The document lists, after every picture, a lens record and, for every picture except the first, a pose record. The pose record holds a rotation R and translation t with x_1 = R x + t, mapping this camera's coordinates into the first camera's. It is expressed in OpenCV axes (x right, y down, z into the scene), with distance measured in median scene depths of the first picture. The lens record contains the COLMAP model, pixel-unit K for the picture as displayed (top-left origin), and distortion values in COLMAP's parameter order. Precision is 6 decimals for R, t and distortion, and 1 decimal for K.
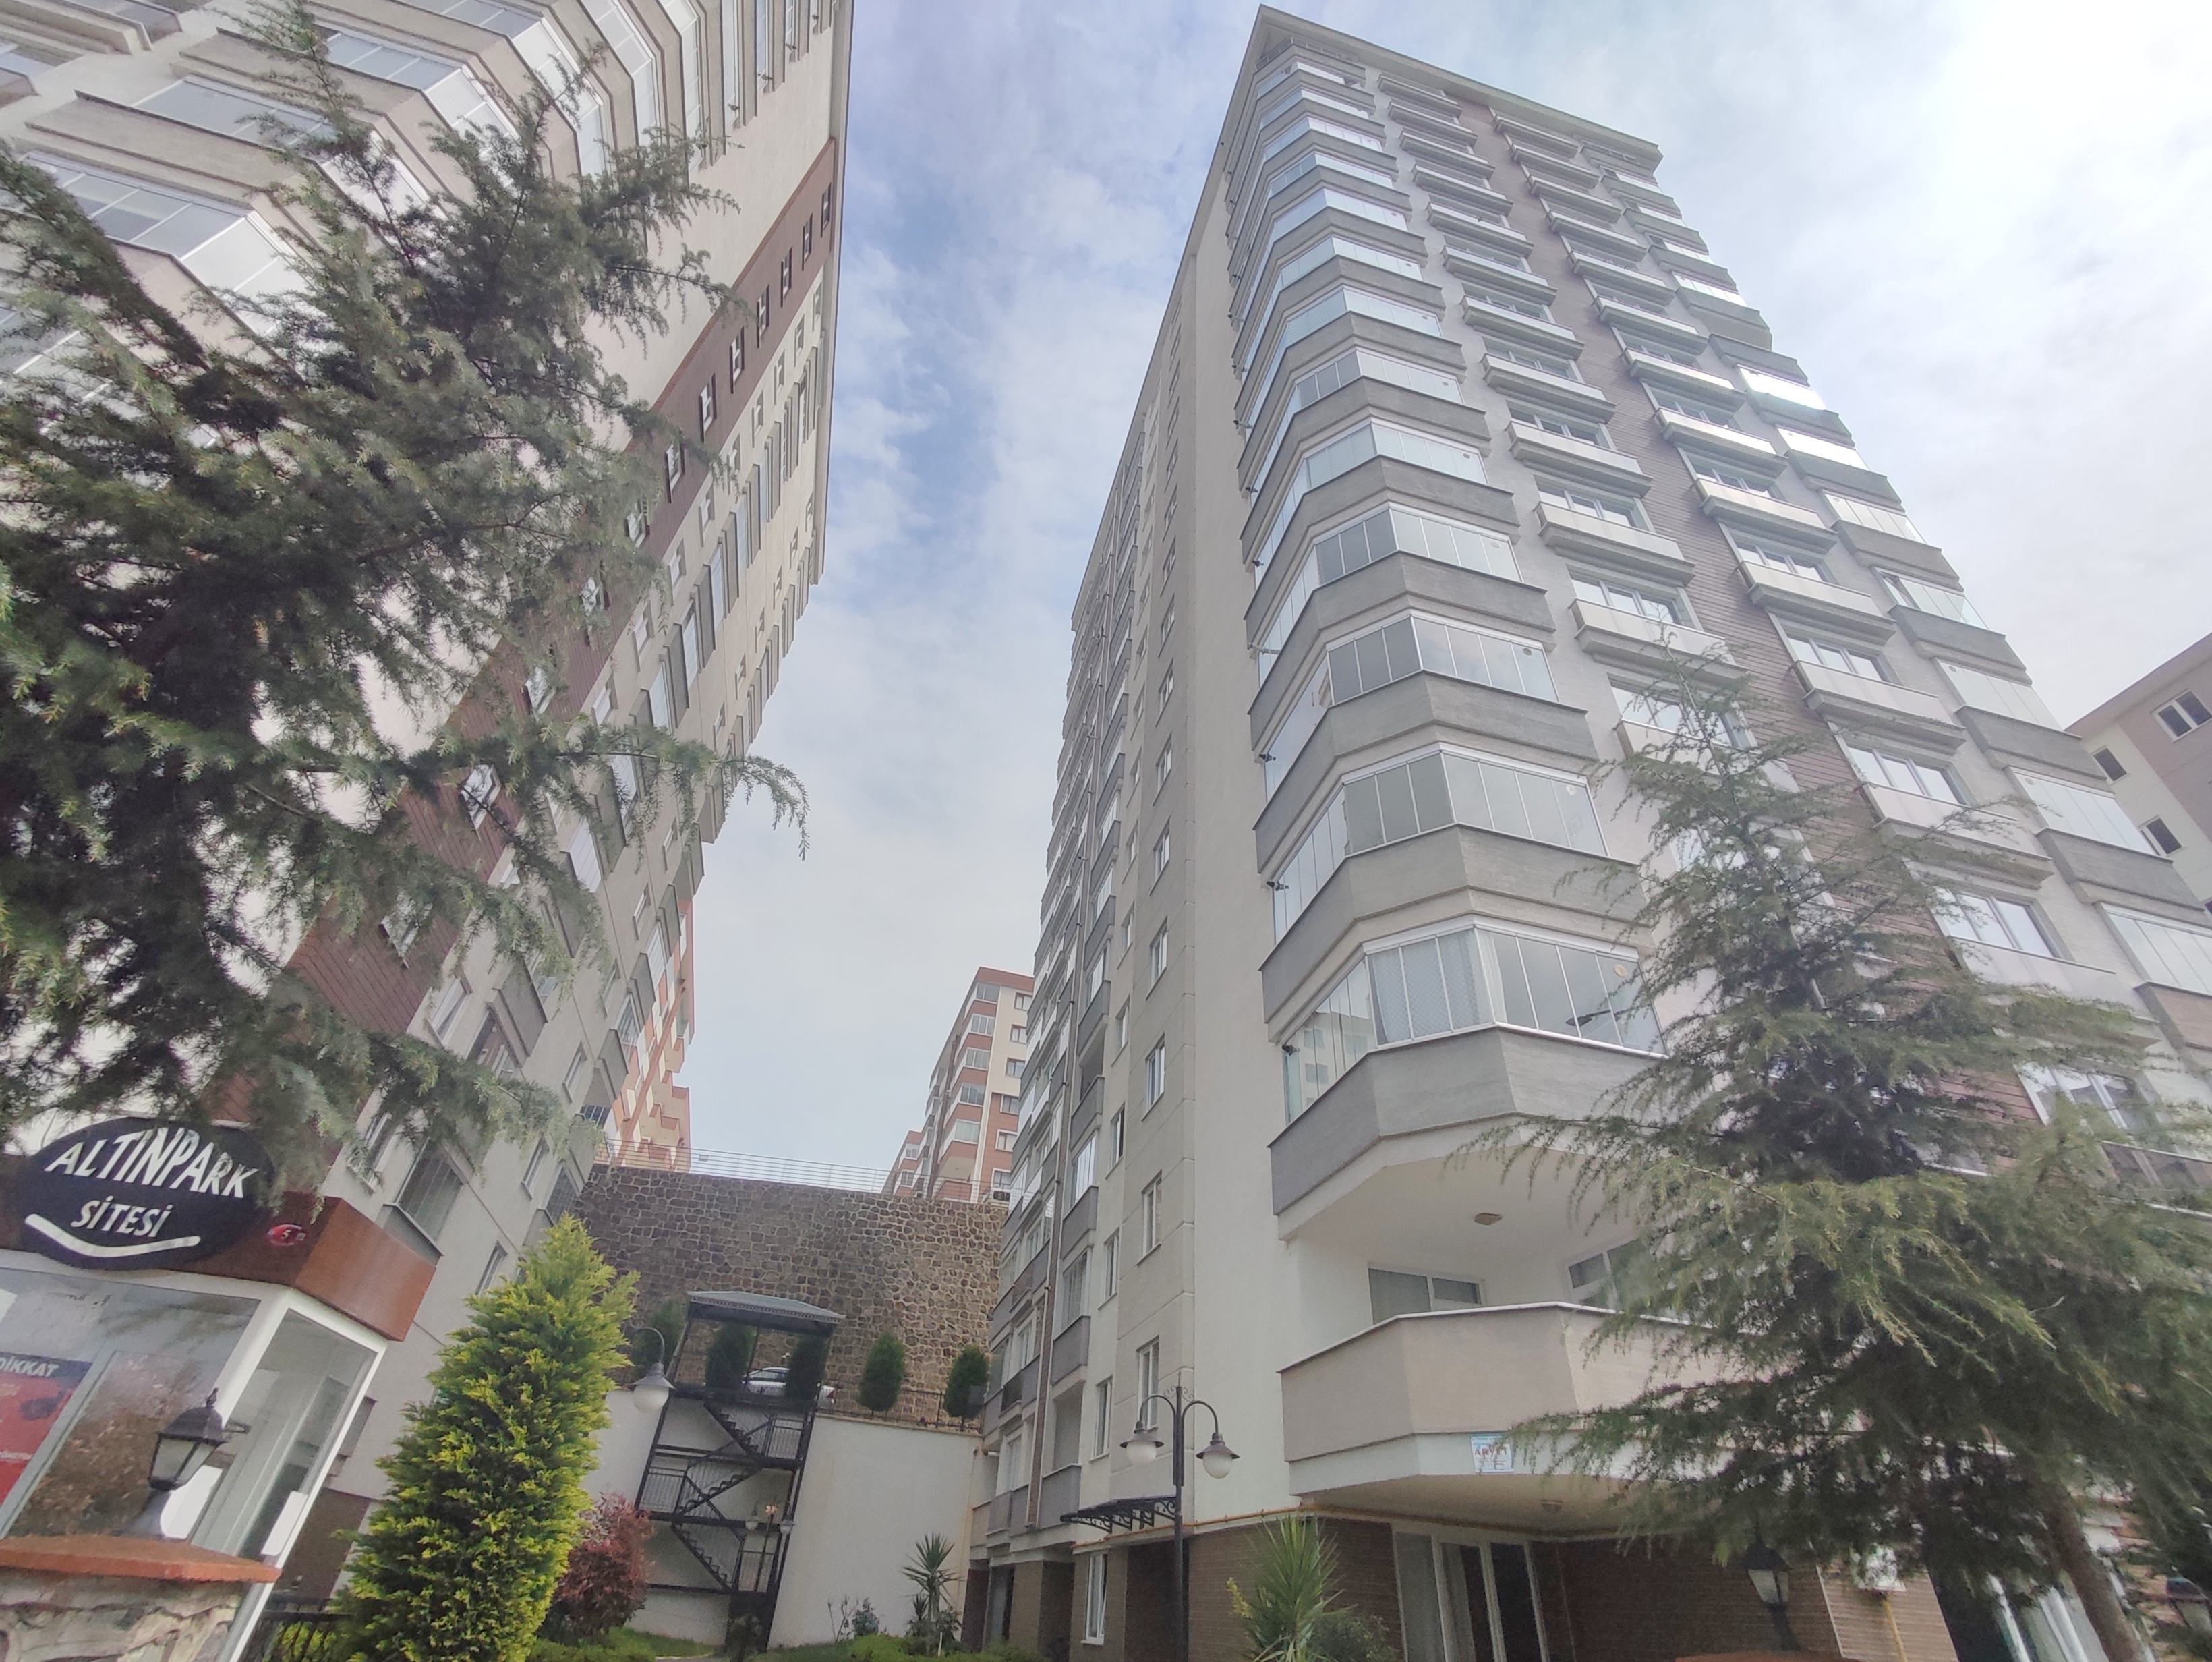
lens RADIAL K [[1001.1, 0, 1098.5], [0, 1001.1, 817.0], [0, 0, 1]] dist [0.000982, -0.002560]
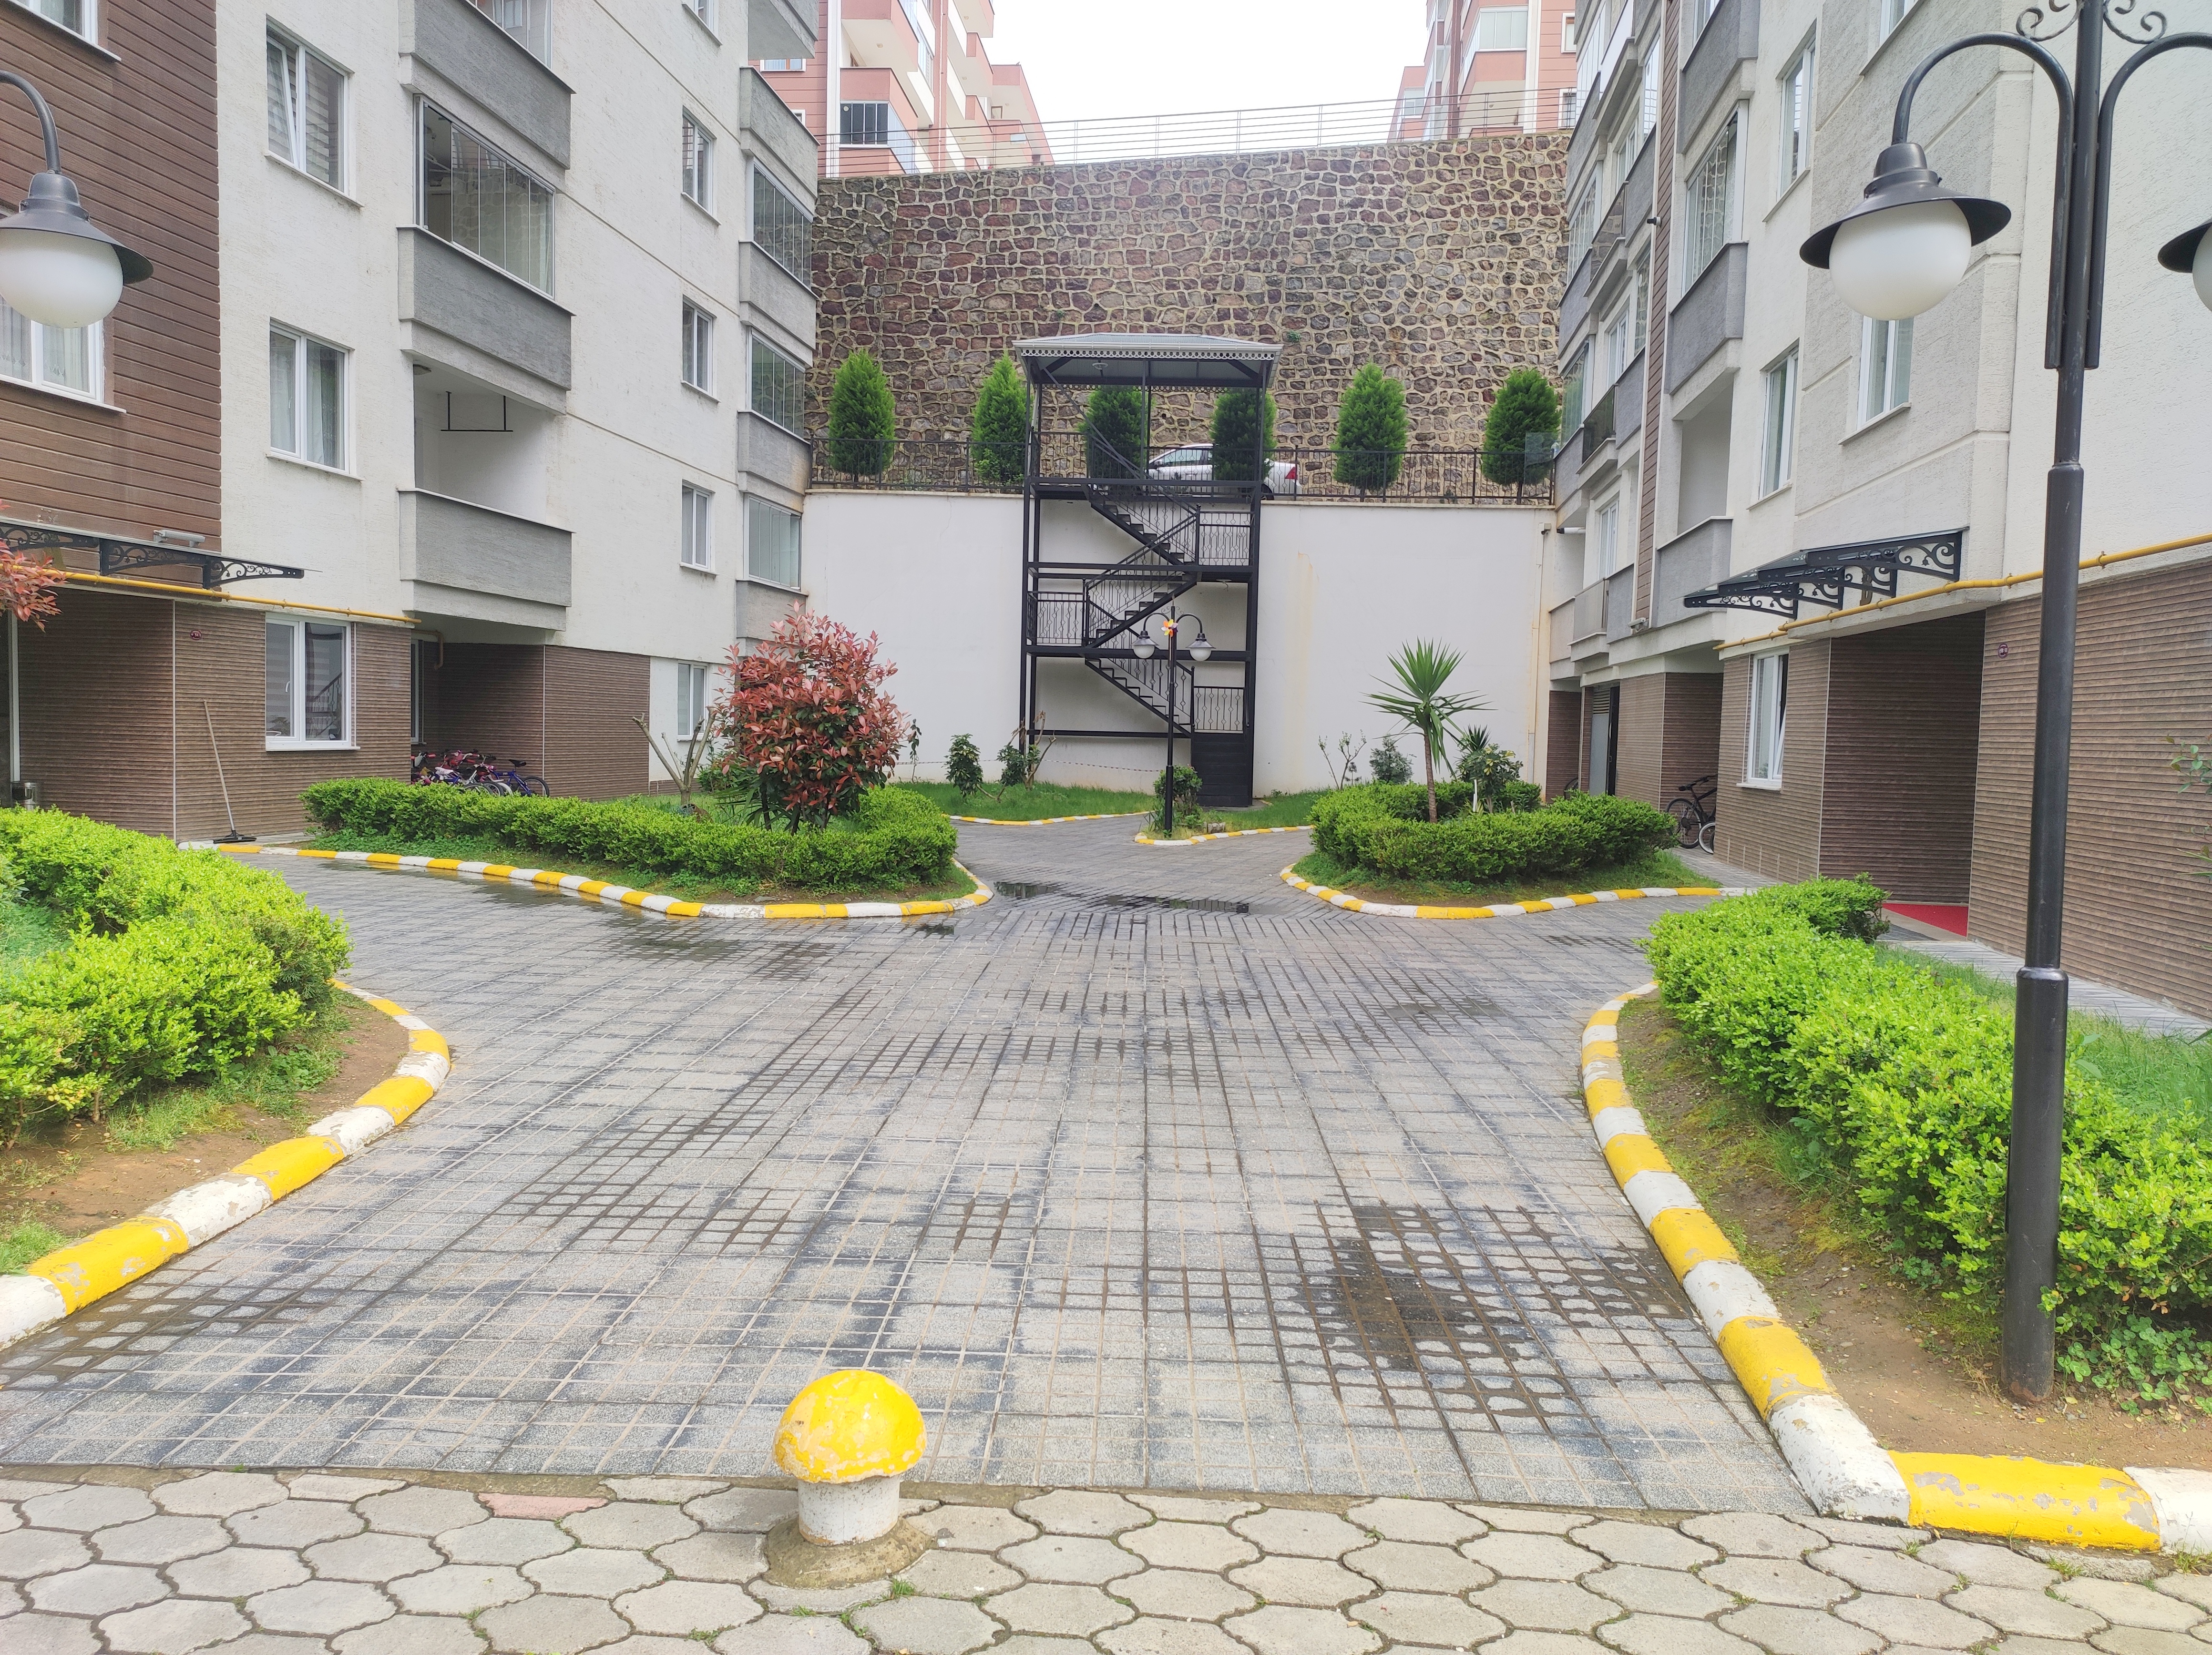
lens RADIAL K [[1602.7, 0, 1084.7], [0, 1602.7, 828.1], [0, 0, 1]] dist [0.070914, -0.069916]
pose [[0.917335, -0.014723, -0.397844, 0.006359], [0.274678, 0.746774, 0.605707, 0.166938], [0.288182, -0.664915, 0.689086, 0.219410]]
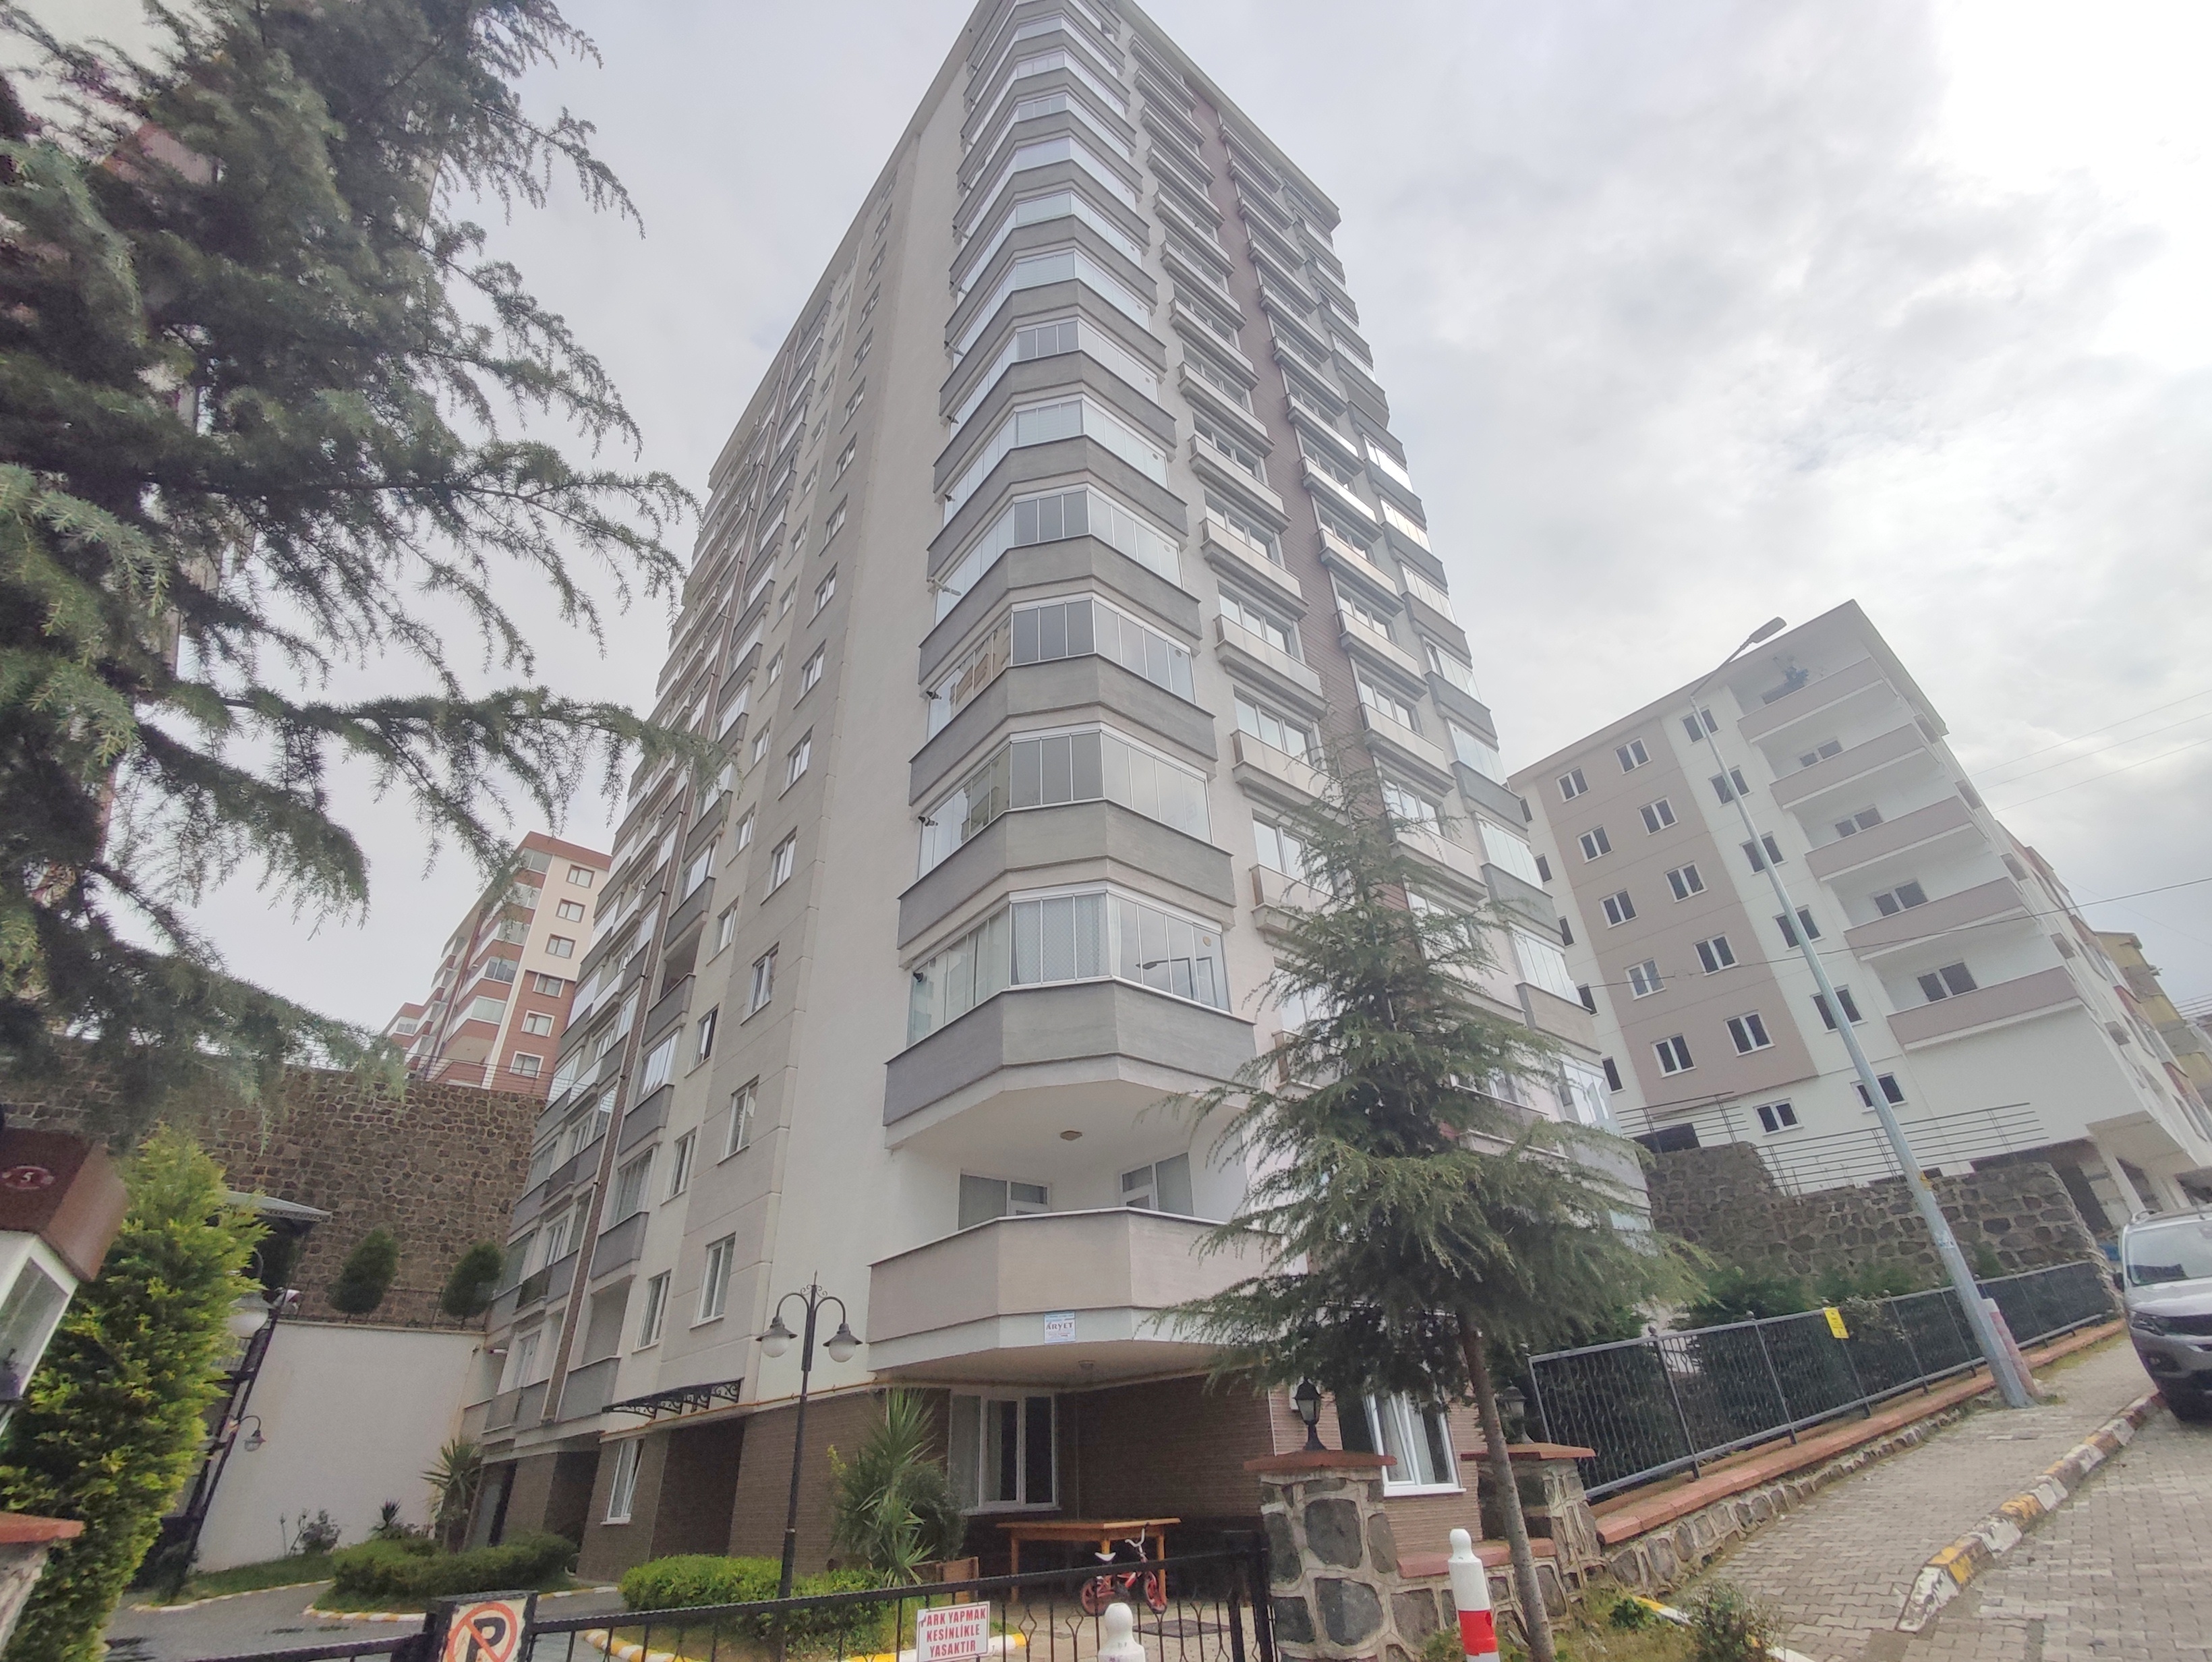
lens RADIAL K [[1001.1, 0, 1097.3], [0, 1001.1, 815.7], [0, 0, 1]] dist [0.000982, -0.002560]
pose [[0.906550, 0.147870, 0.395351, -0.058544], [-0.184165, 0.981341, 0.055253, -0.021915], [-0.379804, -0.122899, 0.916867, -0.025071]]
